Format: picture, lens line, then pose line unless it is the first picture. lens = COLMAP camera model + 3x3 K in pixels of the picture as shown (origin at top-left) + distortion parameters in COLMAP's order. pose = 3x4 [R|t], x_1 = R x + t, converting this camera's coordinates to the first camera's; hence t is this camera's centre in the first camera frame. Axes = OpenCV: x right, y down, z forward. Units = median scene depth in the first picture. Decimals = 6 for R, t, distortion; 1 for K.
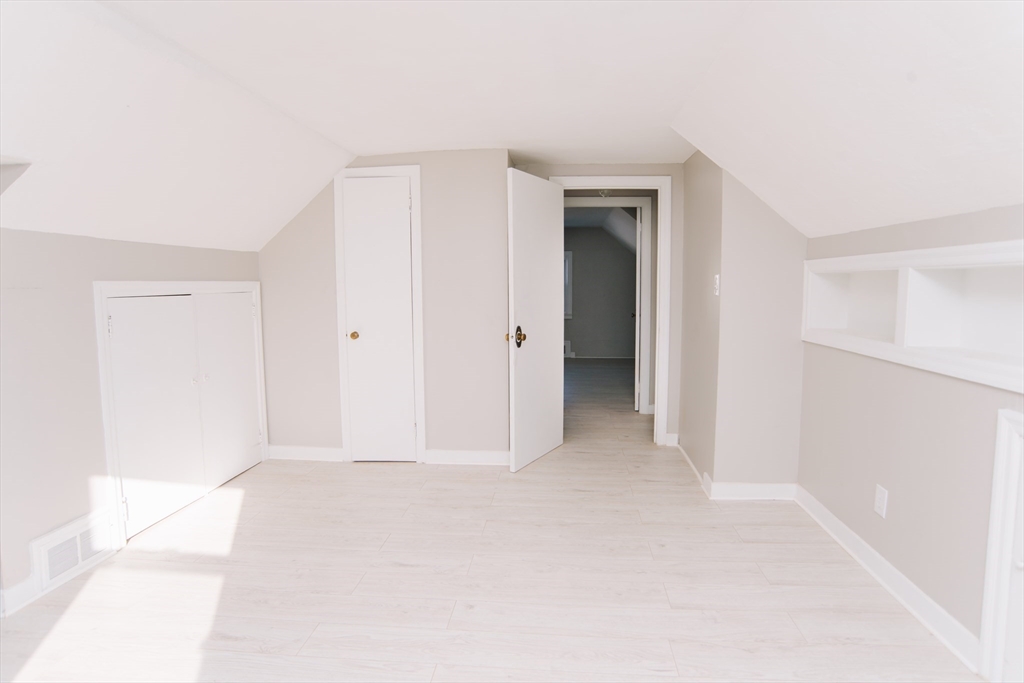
lens RADIAL K [[554.7, 0, 512.0], [0, 554.7, 341.5], [0, 0, 1]] dist [-0.101180, 0.054579]
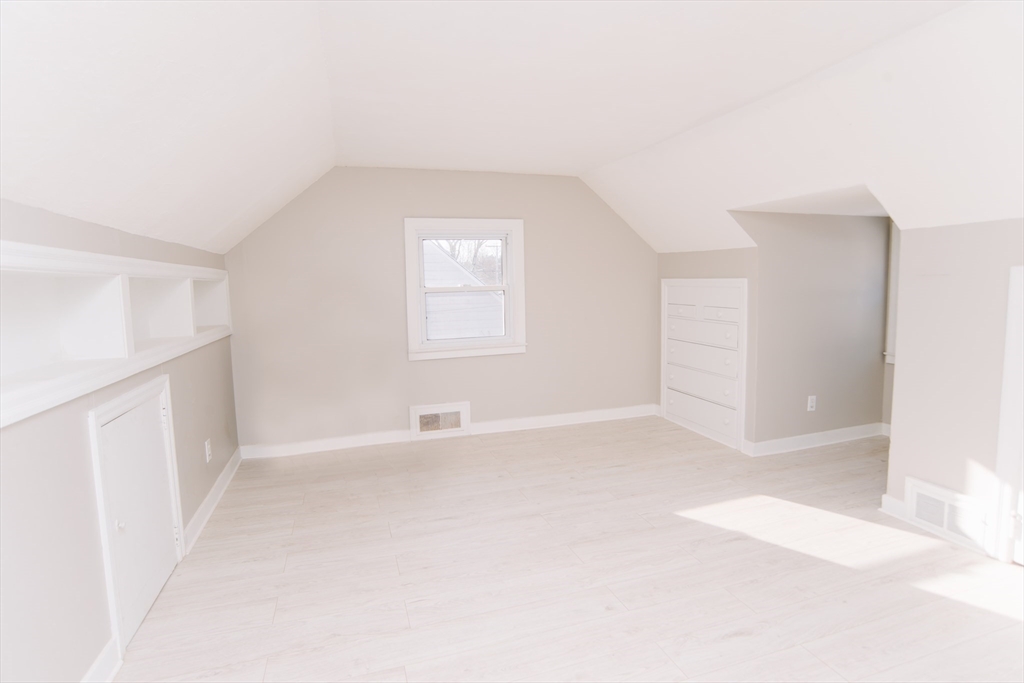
lens RADIAL K [[537.9, 0, 512.0], [0, 537.9, 341.5], [0, 0, 1]] dist [-0.098901, 0.051385]
pose [[-0.921438, 0.066504, -0.382791, 0.369620], [-0.012615, 0.979601, 0.200556, -0.153278], [0.388320, 0.189629, -0.901803, 1.491522]]
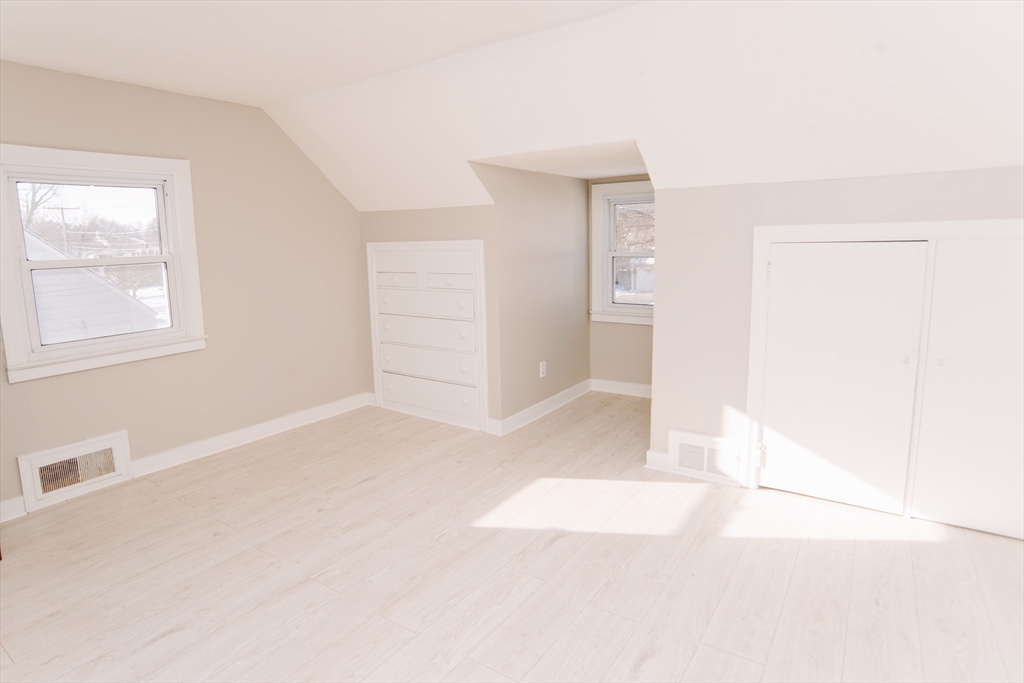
lens RADIAL K [[575.9, 0, 487.1], [0, 575.9, 329.0], [0, 0, 1]] dist [-0.111164, 0.067271]
pose [[-0.516373, 0.148221, -0.843439, 0.423020], [-0.053806, 0.977346, 0.204694, -0.113957], [0.854672, 0.151080, -0.496700, 1.129596]]
